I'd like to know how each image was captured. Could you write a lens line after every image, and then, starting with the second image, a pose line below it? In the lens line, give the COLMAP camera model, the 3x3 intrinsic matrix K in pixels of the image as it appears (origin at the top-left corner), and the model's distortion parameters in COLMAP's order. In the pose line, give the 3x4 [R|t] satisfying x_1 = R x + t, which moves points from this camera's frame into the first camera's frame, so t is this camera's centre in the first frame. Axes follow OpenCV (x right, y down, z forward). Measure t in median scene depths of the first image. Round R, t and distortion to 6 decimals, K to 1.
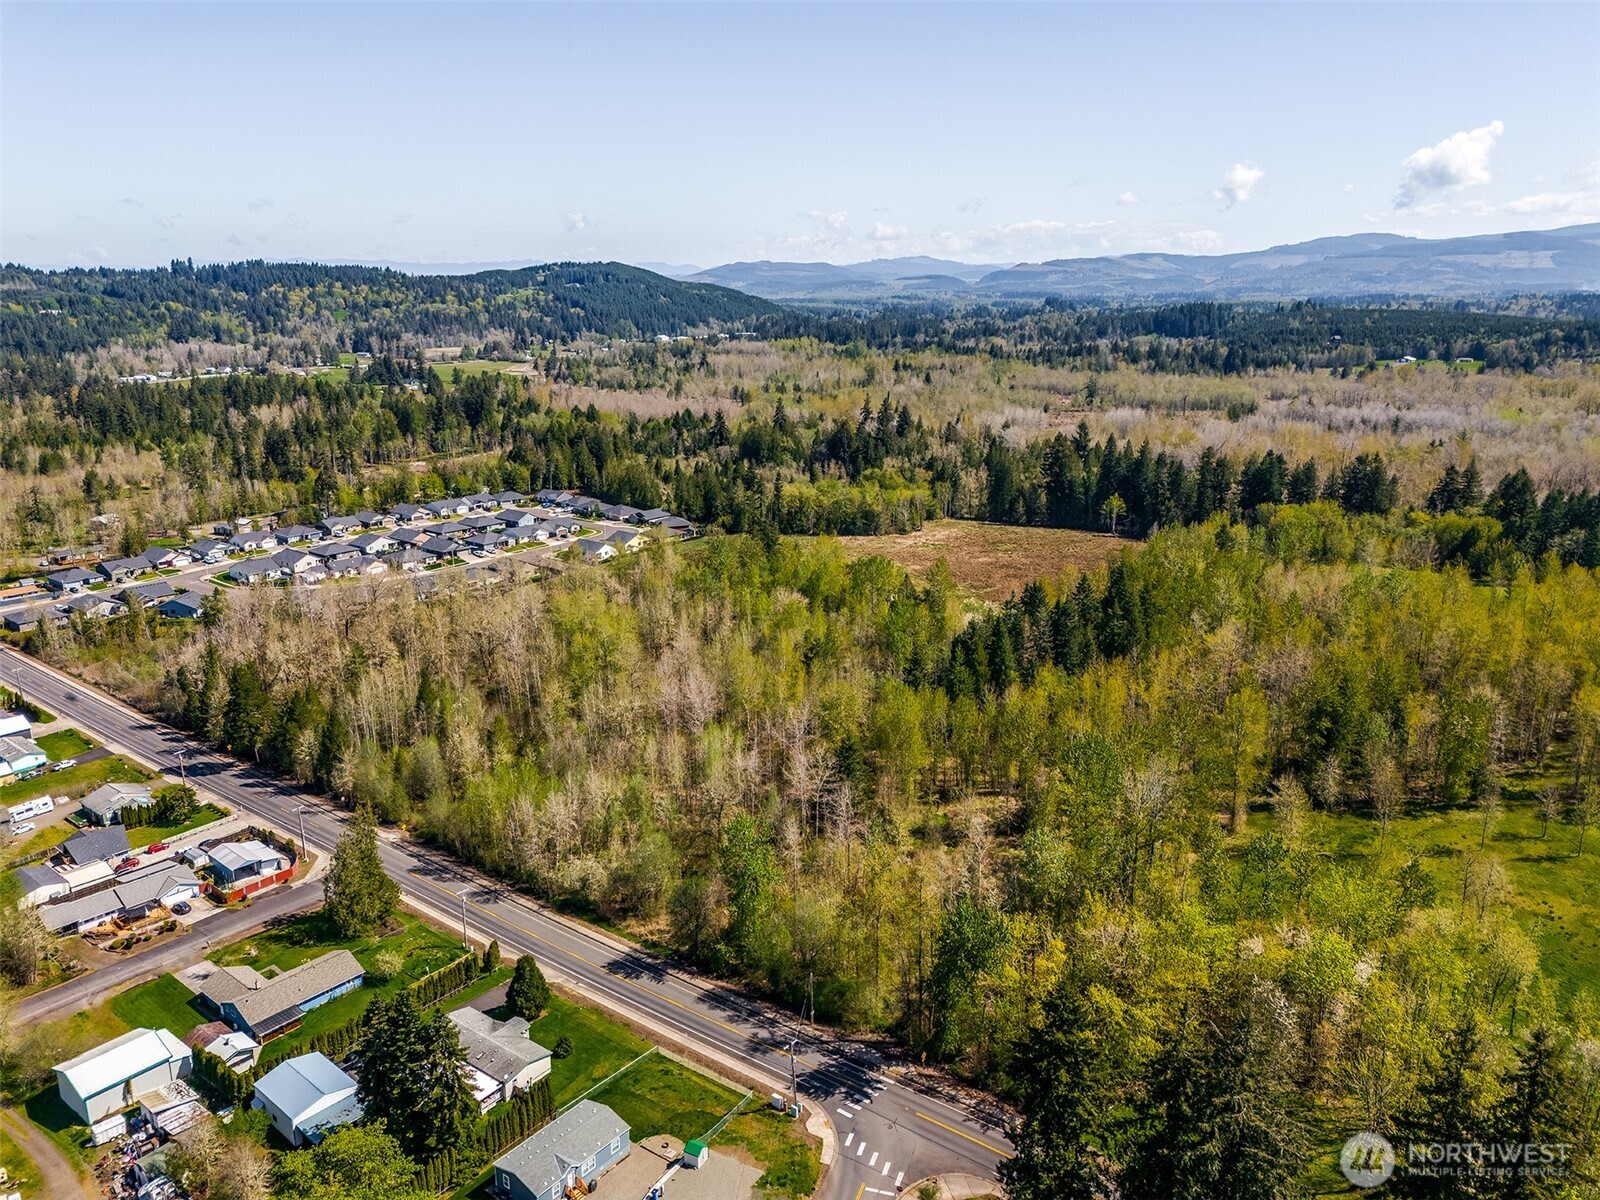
lens RADIAL K [[1178.5, 0, 800.0], [0, 1178.5, 600.0], [0, 0, 1]] dist [0.085203, -0.096480]
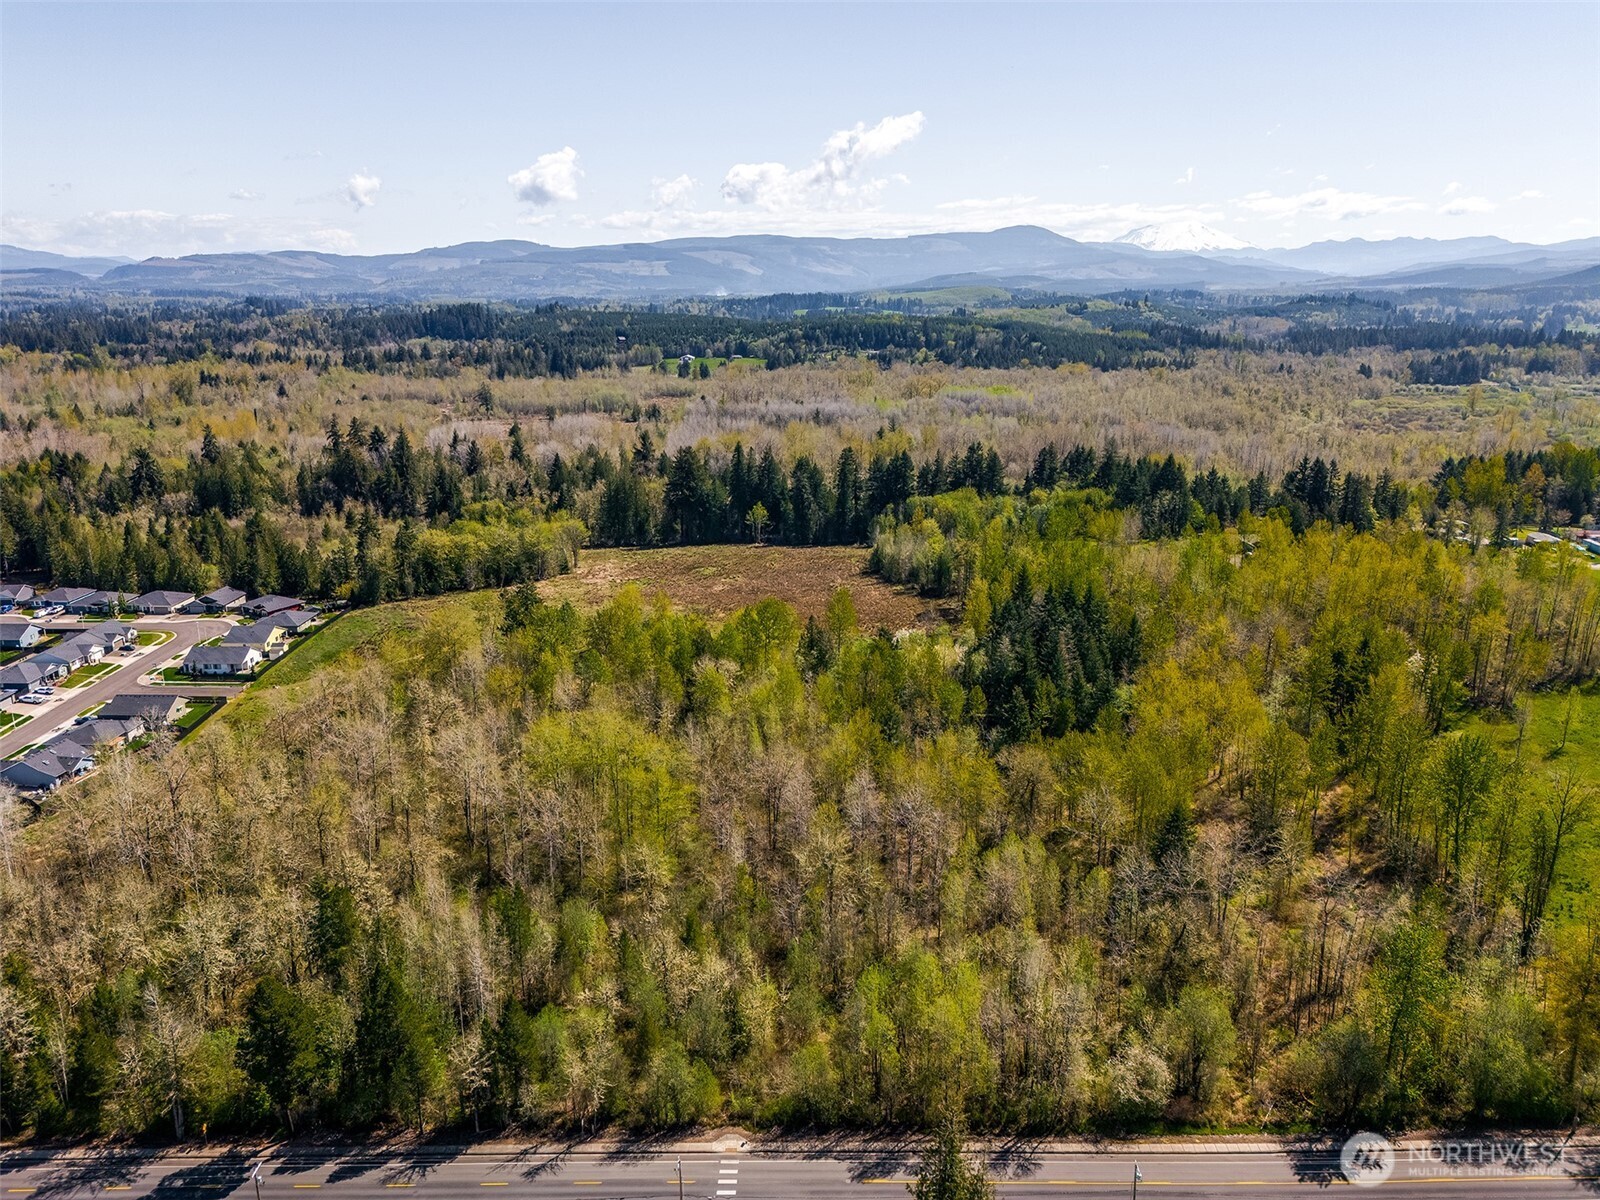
lens RADIAL K [[1178.5, 0, 800.0], [0, 1178.5, 600.0], [0, 0, 1]] dist [0.085203, -0.096480]
pose [[0.775682, -0.157609, 0.611128, -0.091954], [0.158014, 0.985974, 0.053720, -0.016680], [-0.611023, 0.054898, 0.789707, 0.062786]]
